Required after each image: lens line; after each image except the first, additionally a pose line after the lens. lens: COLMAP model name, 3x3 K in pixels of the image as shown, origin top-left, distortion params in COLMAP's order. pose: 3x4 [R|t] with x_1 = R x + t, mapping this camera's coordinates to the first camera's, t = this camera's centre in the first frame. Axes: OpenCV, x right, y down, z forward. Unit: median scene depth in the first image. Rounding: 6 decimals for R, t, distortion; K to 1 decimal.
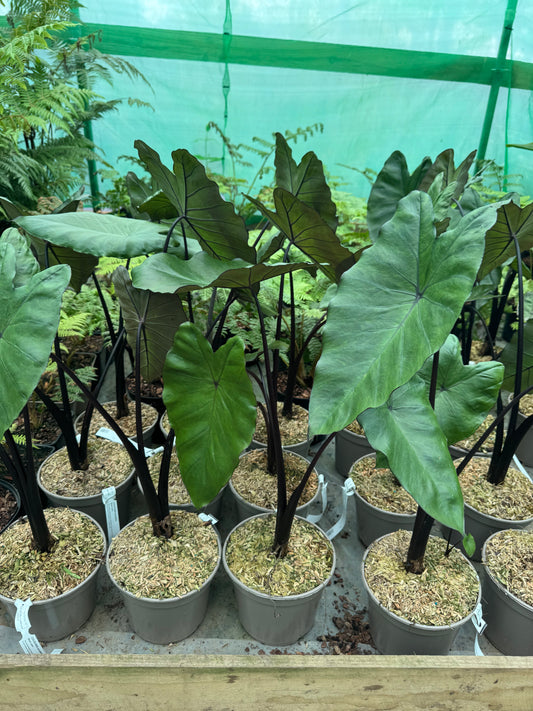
lens RADIAL K [[519.6, 0, 266.0], [0, 519.6, 353.2], [0, 0, 1]] dist [-0.004683, -0.012558]
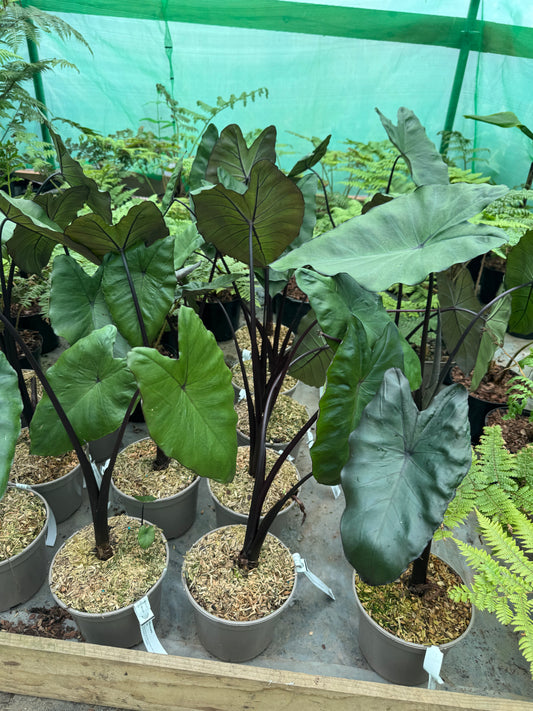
lens RADIAL K [[519.6, 0, 266.4], [0, 519.6, 354.8], [0, 0, 1]] dist [-0.004683, -0.012558]
pose [[0.994267, 0.064714, -0.085121, 0.212713], [-0.058834, 0.995819, 0.069873, -0.018897], [0.089287, -0.064464, 0.993918, 0.017760]]
